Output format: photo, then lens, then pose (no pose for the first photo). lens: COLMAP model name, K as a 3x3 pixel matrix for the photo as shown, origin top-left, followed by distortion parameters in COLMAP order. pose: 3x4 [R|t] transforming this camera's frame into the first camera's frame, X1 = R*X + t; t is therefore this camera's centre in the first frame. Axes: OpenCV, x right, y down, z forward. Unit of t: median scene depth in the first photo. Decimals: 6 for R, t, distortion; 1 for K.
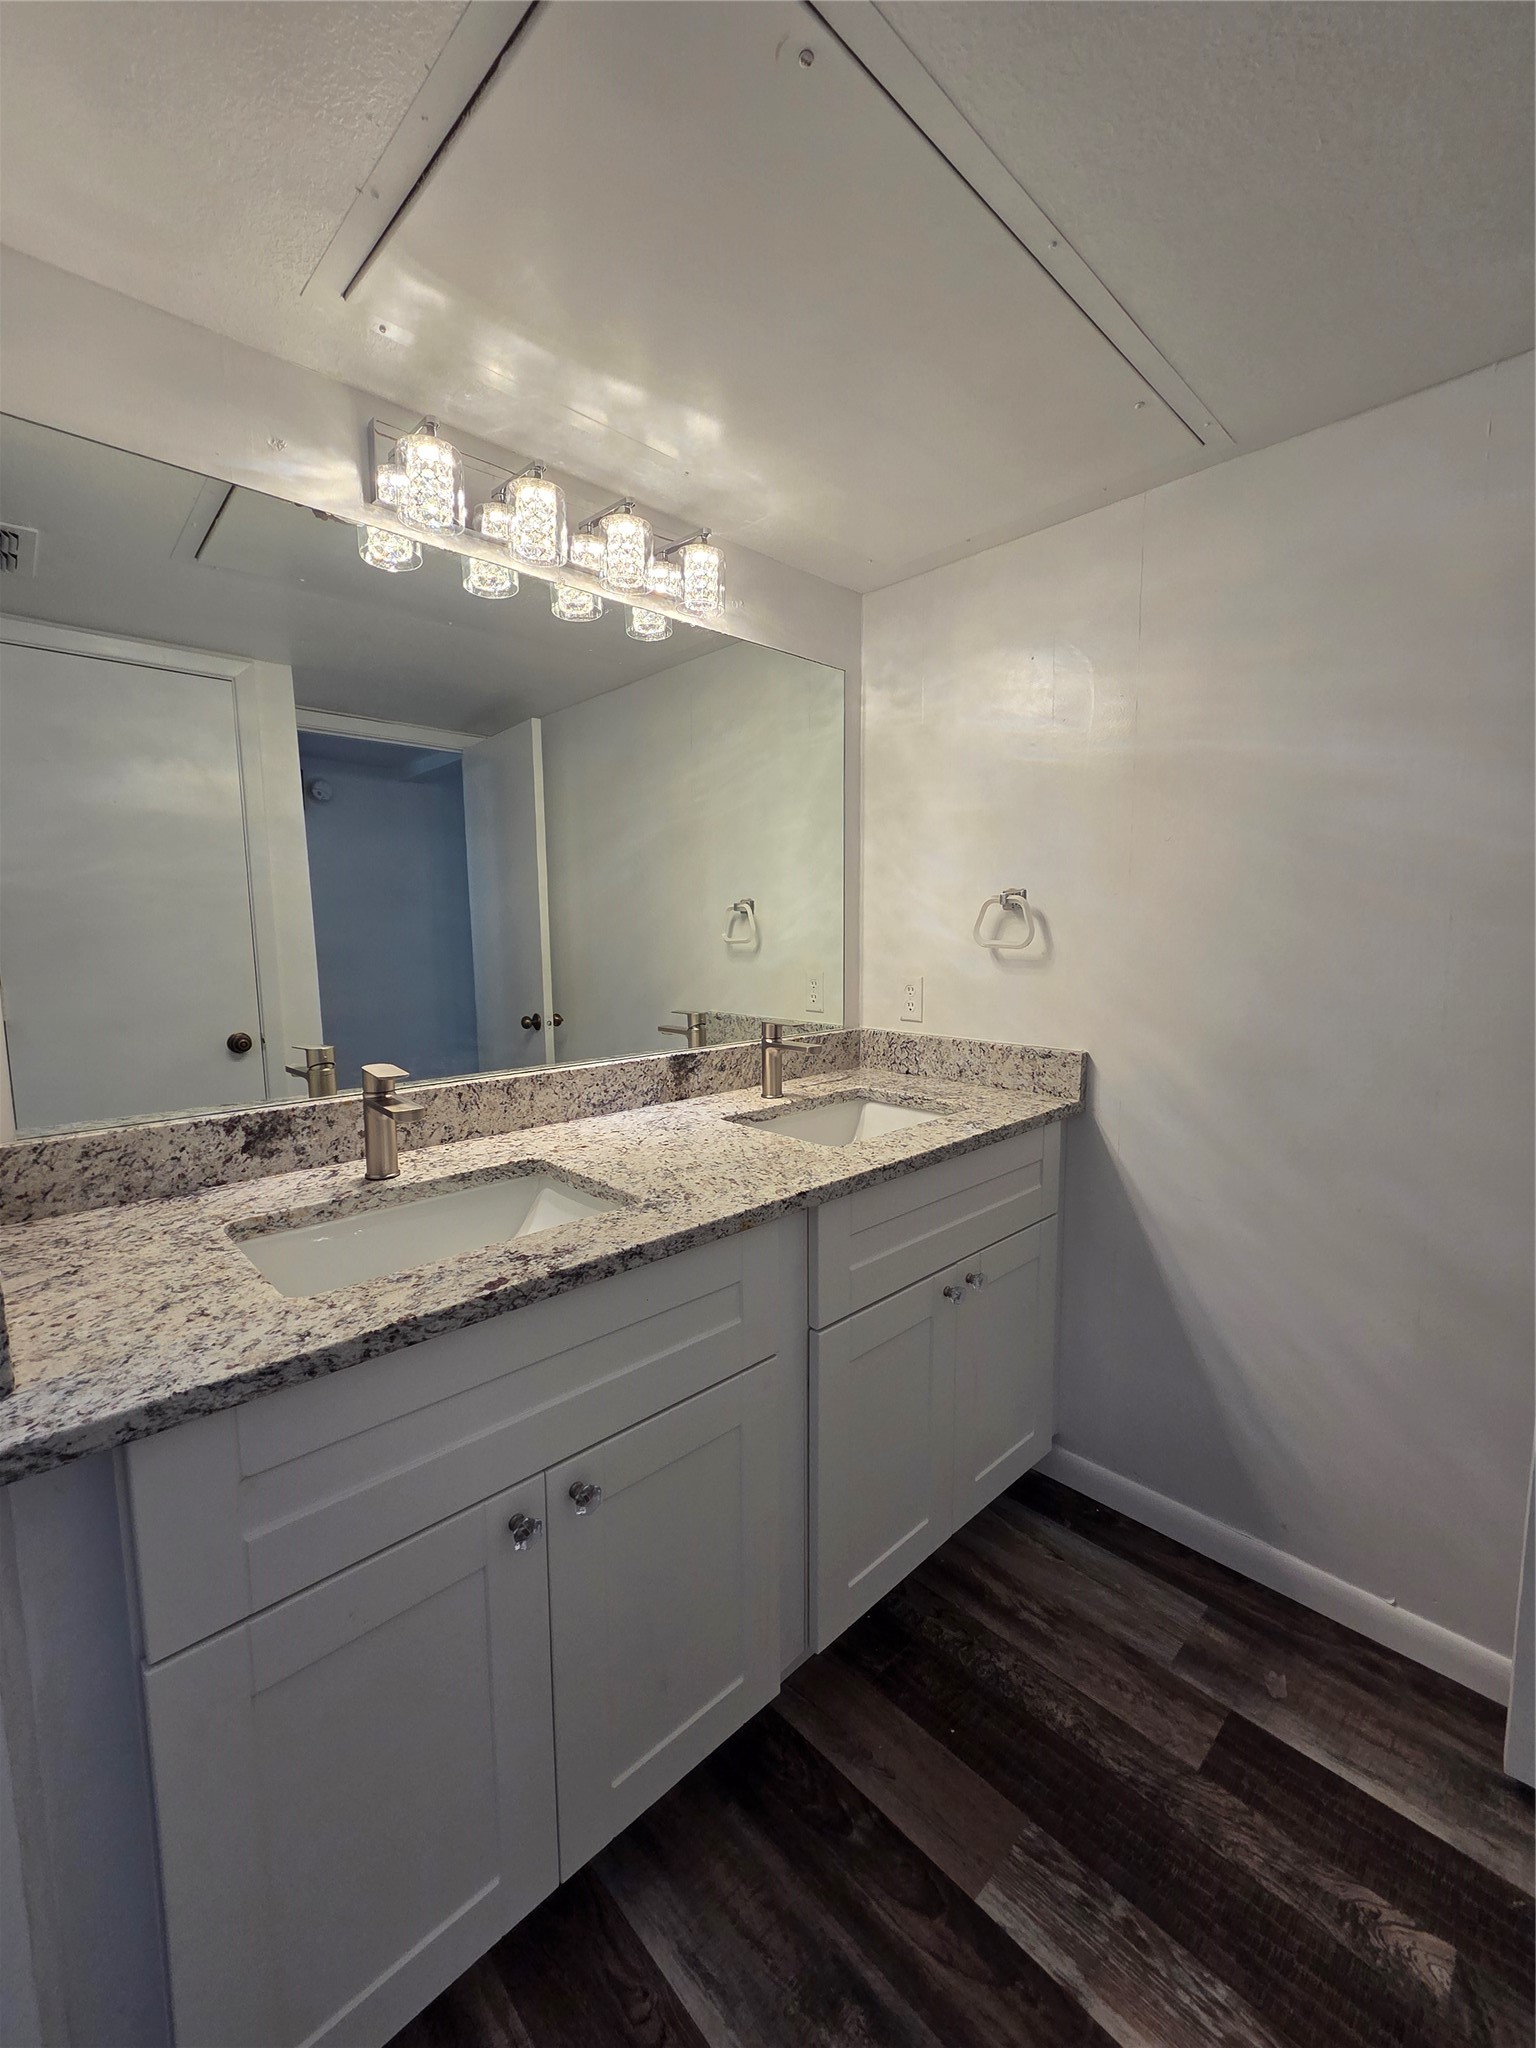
lens RADIAL K [[840.9, 0, 775.0], [0, 840.9, 1023.3], [0, 0, 1]] dist [-0.001960, 0.000707]
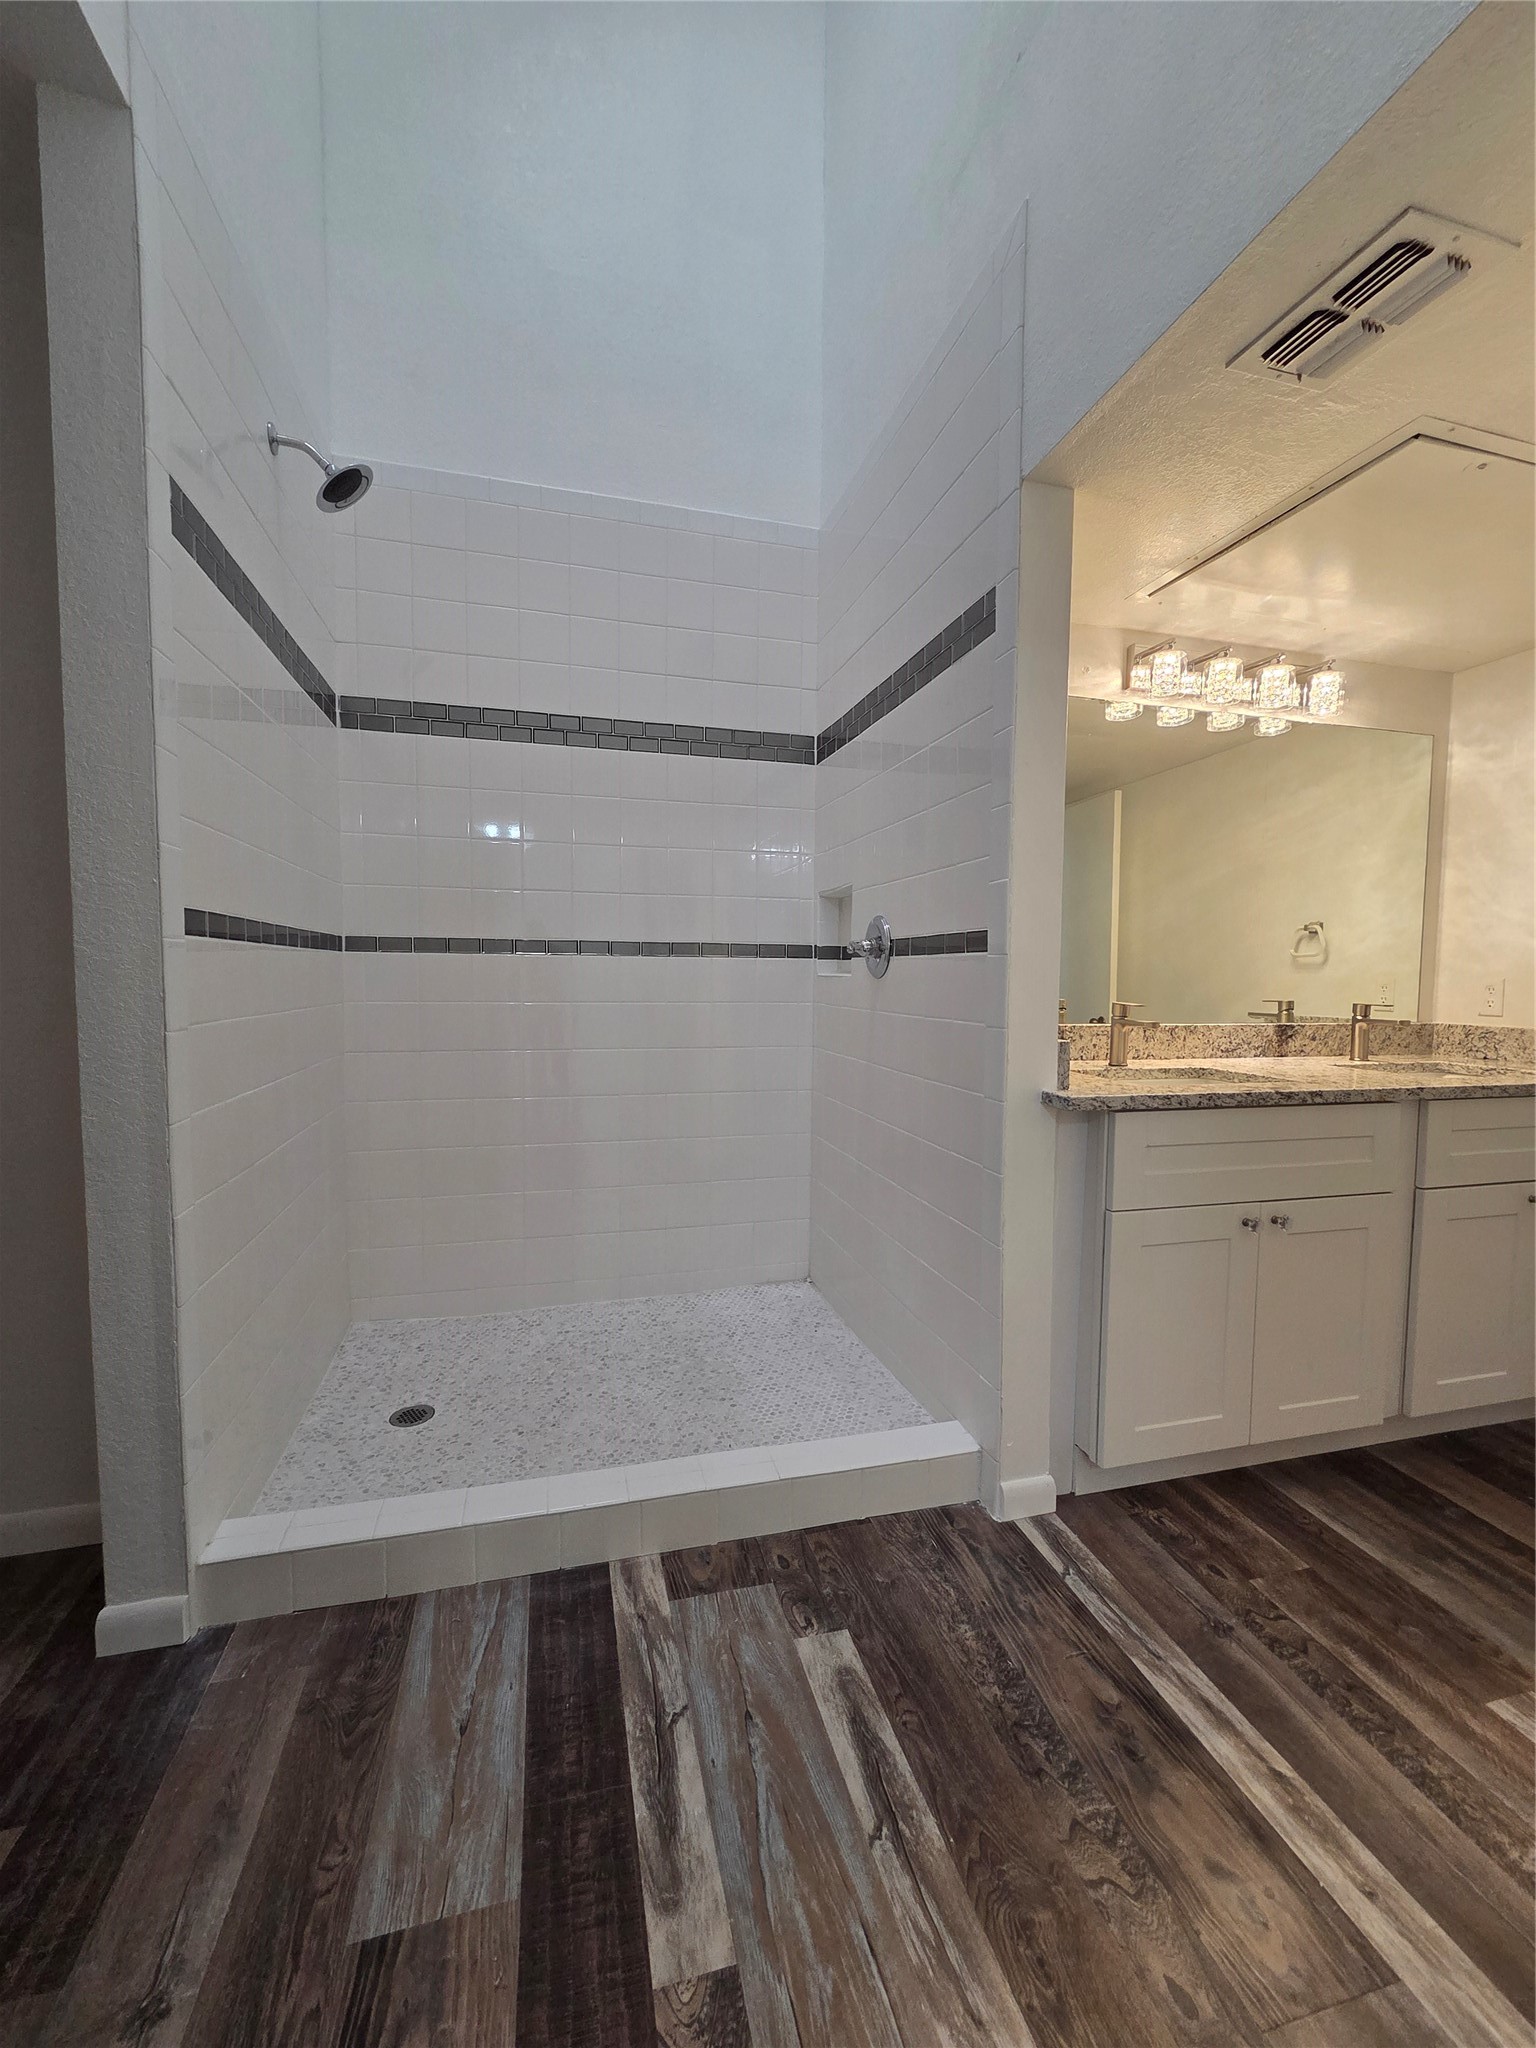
lens RADIAL K [[840.9, 0, 768.9], [0, 840.9, 1026.1], [0, 0, 1]] dist [-0.001960, 0.000707]
pose [[0.872864, 0.044283, -0.485950, -0.178080], [-0.072610, 0.996574, -0.039608, 0.156163], [0.482531, 0.069857, 0.873089, -0.628194]]
